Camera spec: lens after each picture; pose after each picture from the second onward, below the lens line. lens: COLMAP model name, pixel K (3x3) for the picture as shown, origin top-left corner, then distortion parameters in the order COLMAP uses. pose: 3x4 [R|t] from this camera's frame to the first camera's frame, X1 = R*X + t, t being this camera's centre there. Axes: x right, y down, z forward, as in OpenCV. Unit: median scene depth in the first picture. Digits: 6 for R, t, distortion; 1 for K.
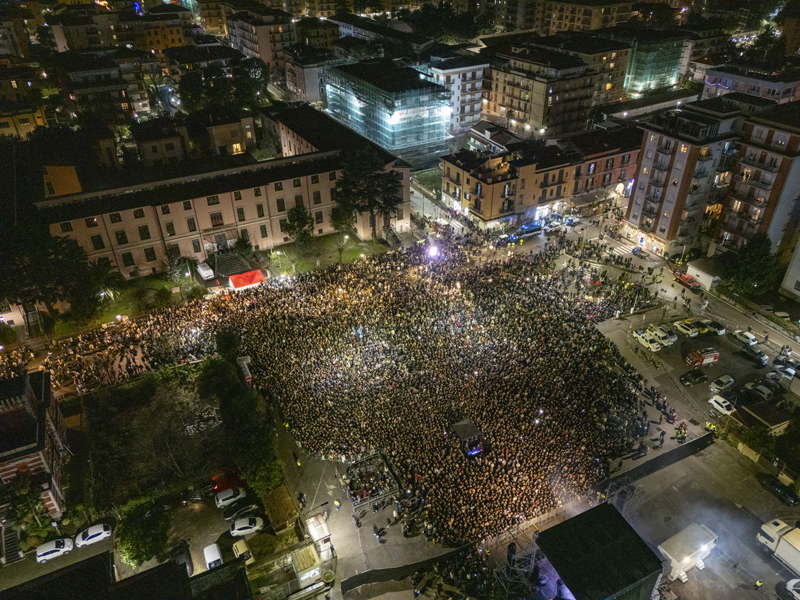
lens RADIAL K [[602.7, 0, 400.0], [0, 602.7, 300.0], [0, 0, 1]] dist [0.062757, -0.059428]
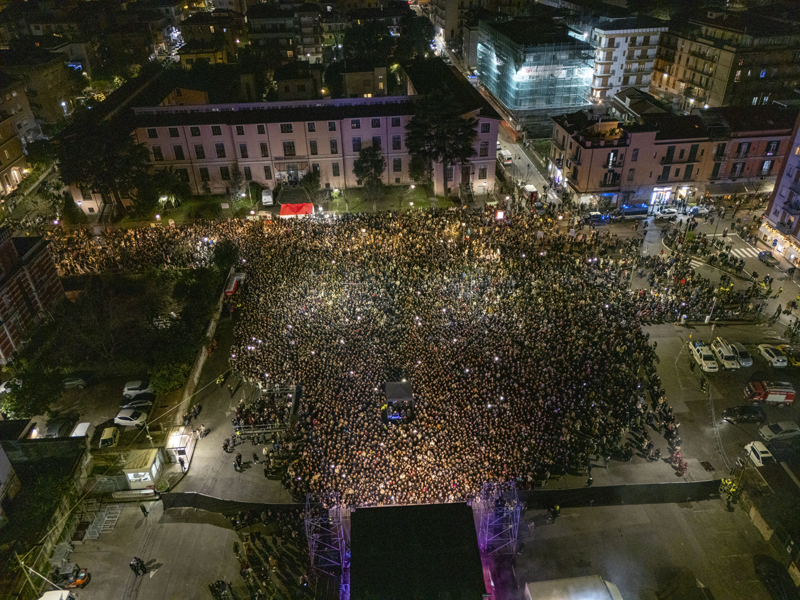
lens RADIAL K [[602.7, 0, 400.0], [0, 602.7, 300.0], [0, 0, 1]] dist [0.062757, -0.059428]
pose [[0.916293, 0.199928, -0.347040, 0.238117], [-0.201519, 0.978965, 0.031903, 0.038561], [0.346118, 0.040702, 0.937308, 0.126676]]
